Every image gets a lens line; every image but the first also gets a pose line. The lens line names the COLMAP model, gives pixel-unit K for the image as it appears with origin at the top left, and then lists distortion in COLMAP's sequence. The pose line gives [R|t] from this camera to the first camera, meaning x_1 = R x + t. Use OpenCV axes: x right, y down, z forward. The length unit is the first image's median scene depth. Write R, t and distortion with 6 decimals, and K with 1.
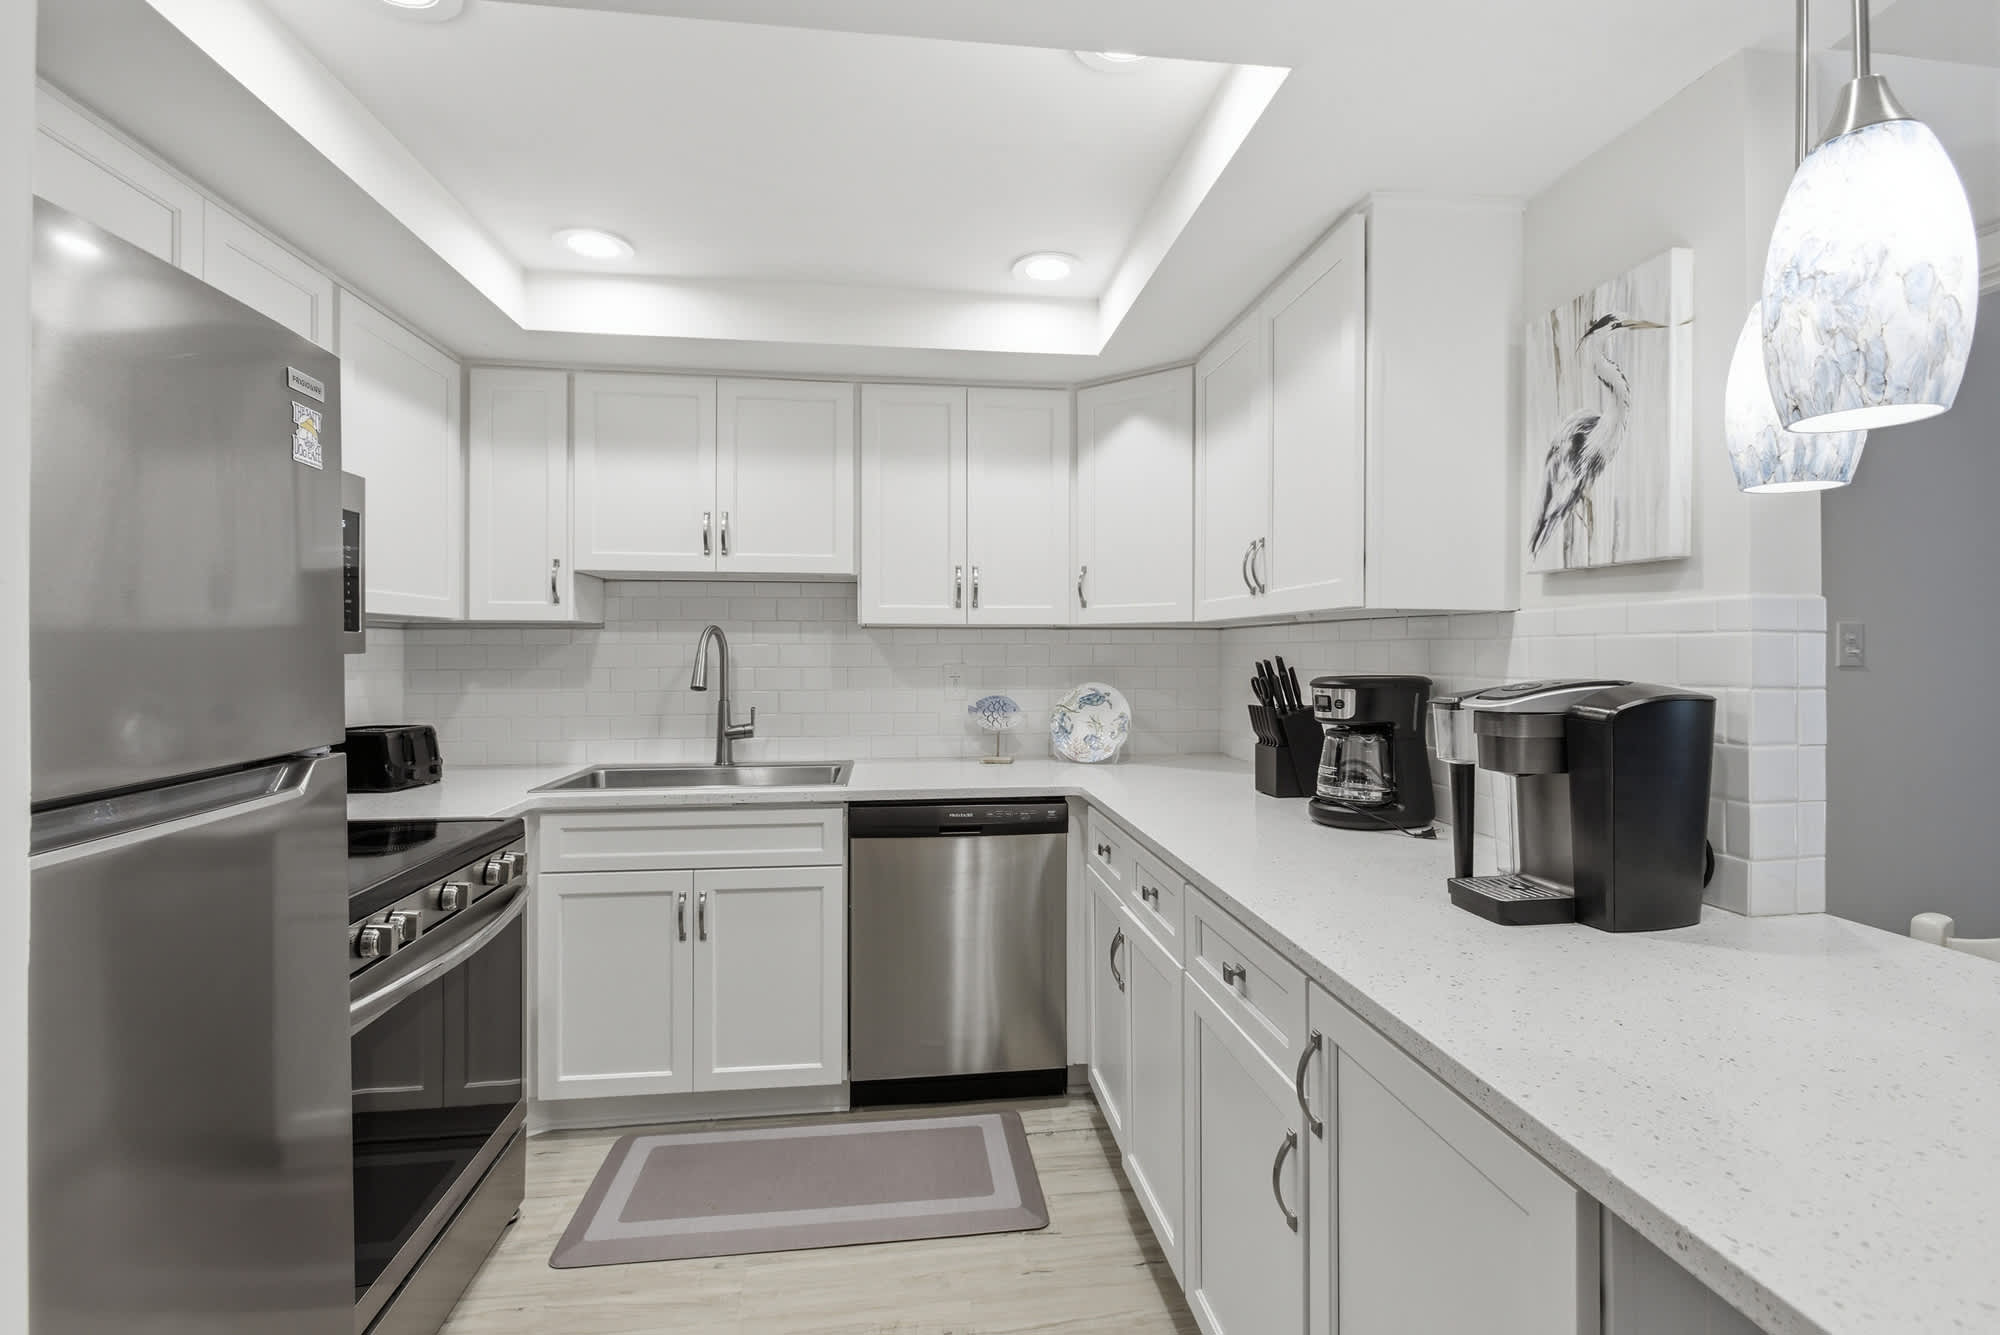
lens RADIAL K [[876.6, 0, 995.4], [0, 876.6, 646.4], [0, 0, 1]] dist [-0.002681, -0.000192]
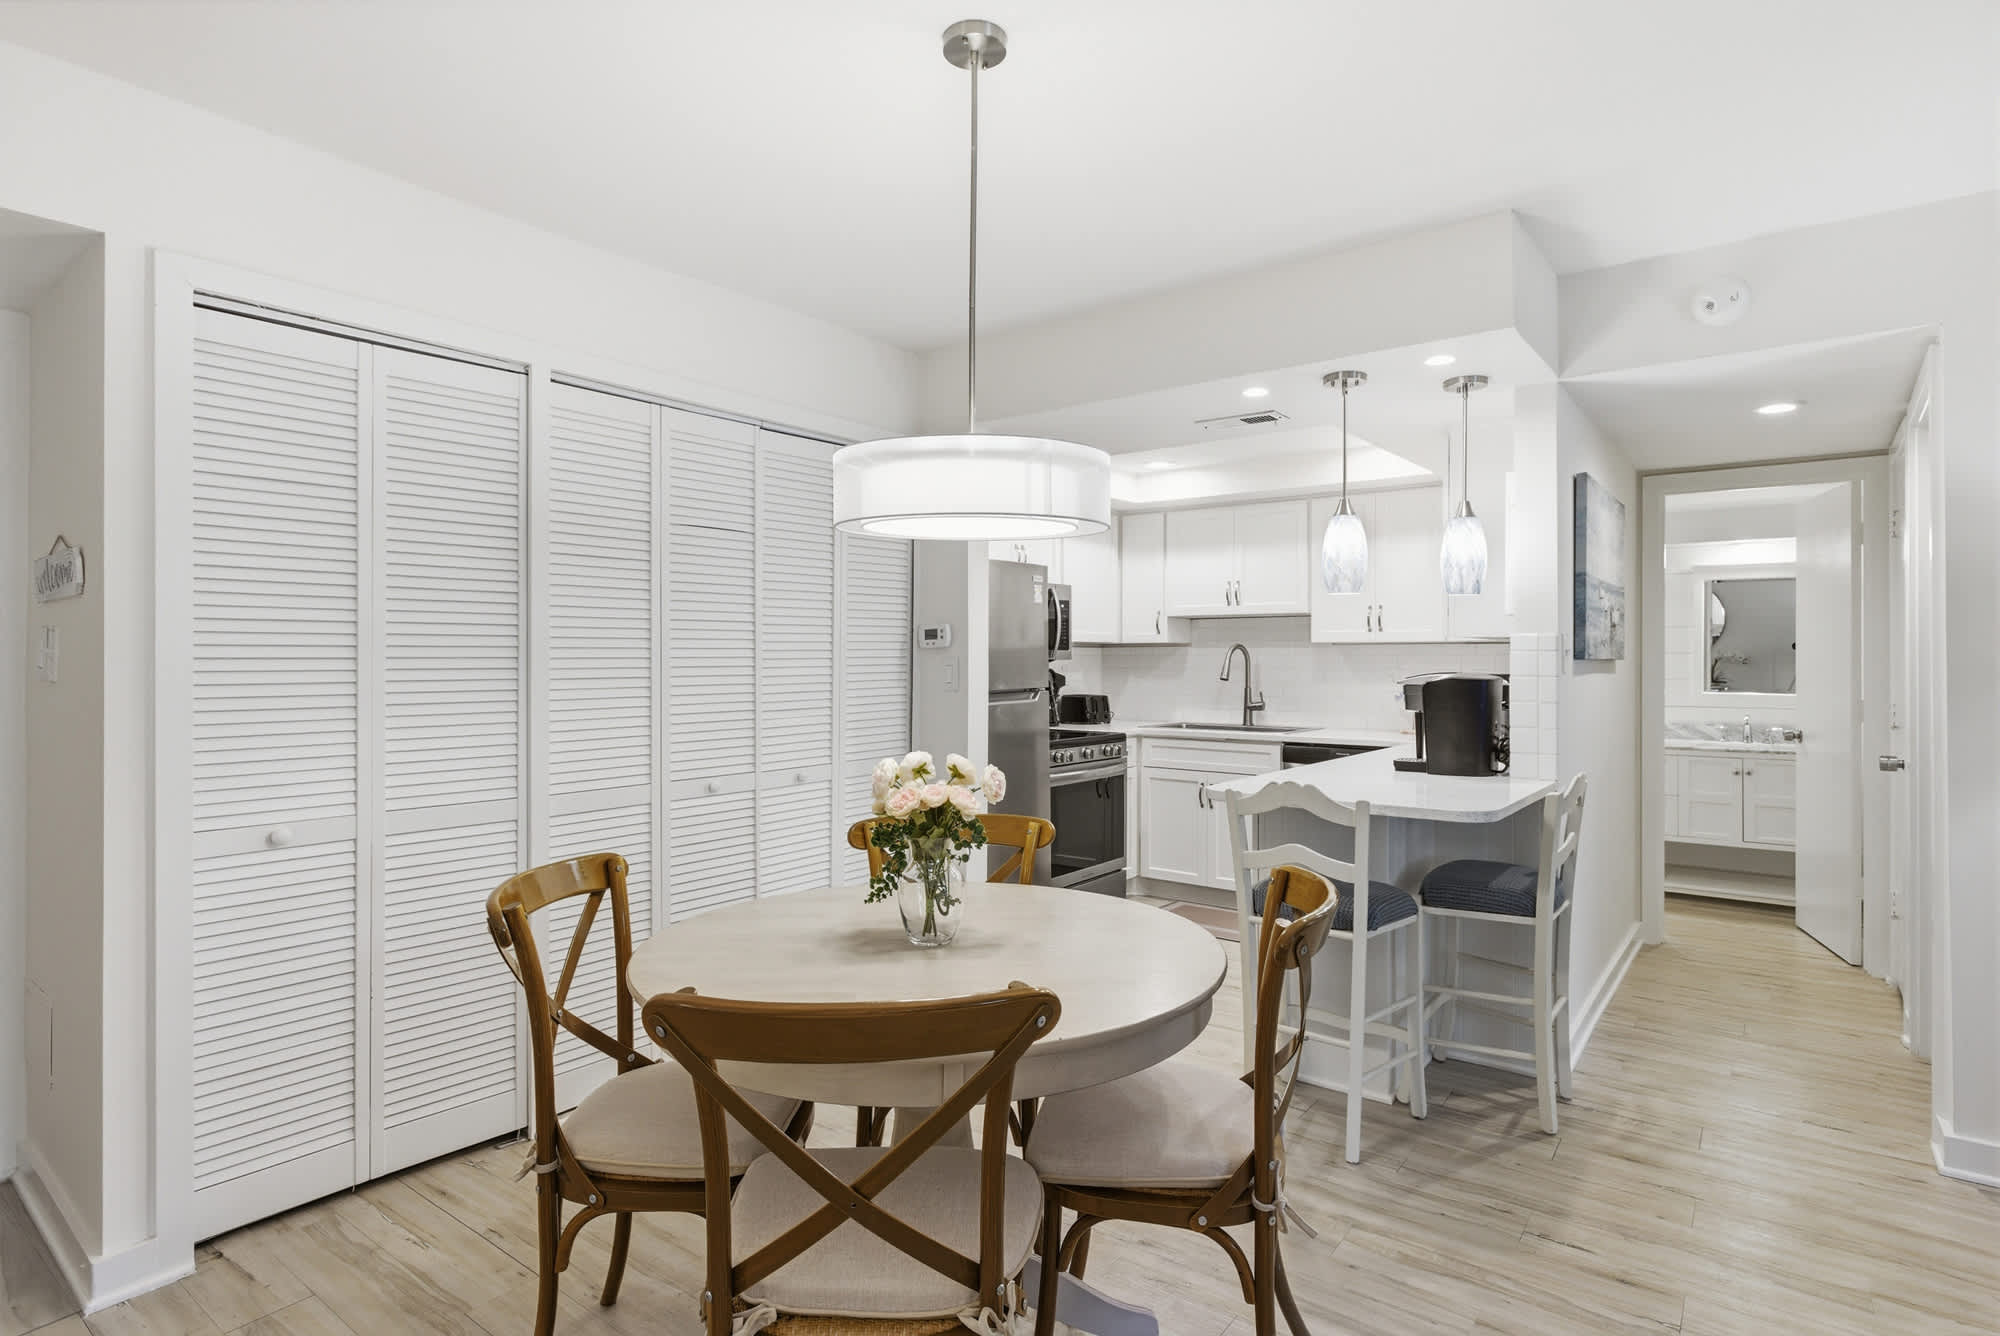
lens RADIAL K [[1055.3, 0, 1007.4], [0, 1055.3, 656.3], [0, 0, 1]] dist [-0.000210, 0.000065]
pose [[0.712375, -0.000090, -0.701799, 0.880418], [0.001837, 0.999997, 0.001737, -0.004351], [0.701797, -0.002526, 0.712373, -0.874884]]
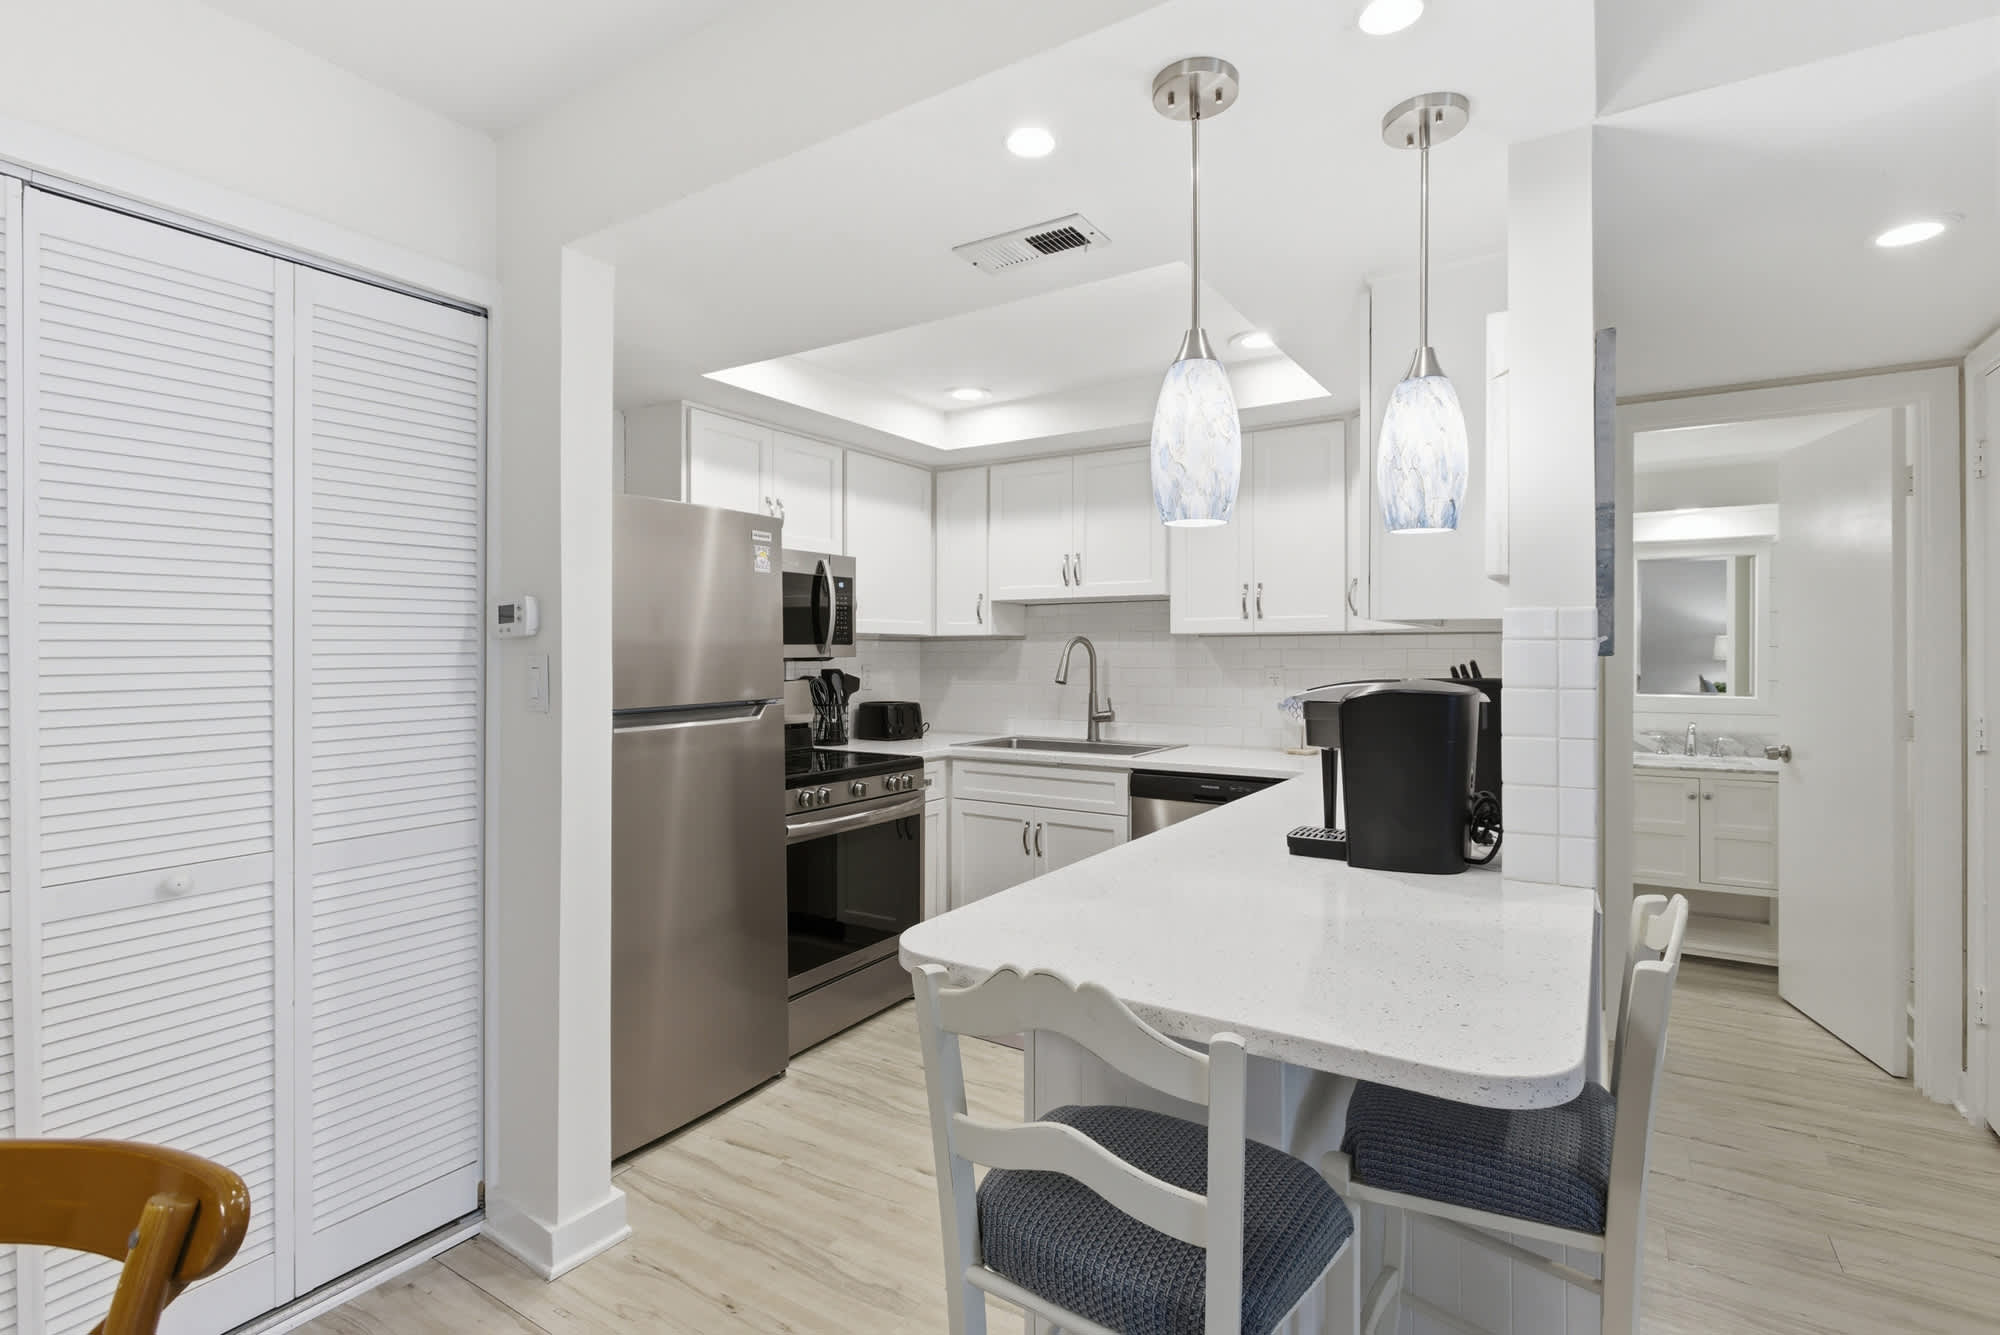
lens RADIAL K [[942.9, 0, 1006.9], [0, 942.9, 653.1], [0, 0, 1]] dist [-0.003255, -0.001338]
pose [[0.767498, -0.002249, -0.641047, 0.558346], [0.003647, 0.999993, 0.000858, -0.000160], [0.641041, -0.002997, 0.767501, -0.201602]]
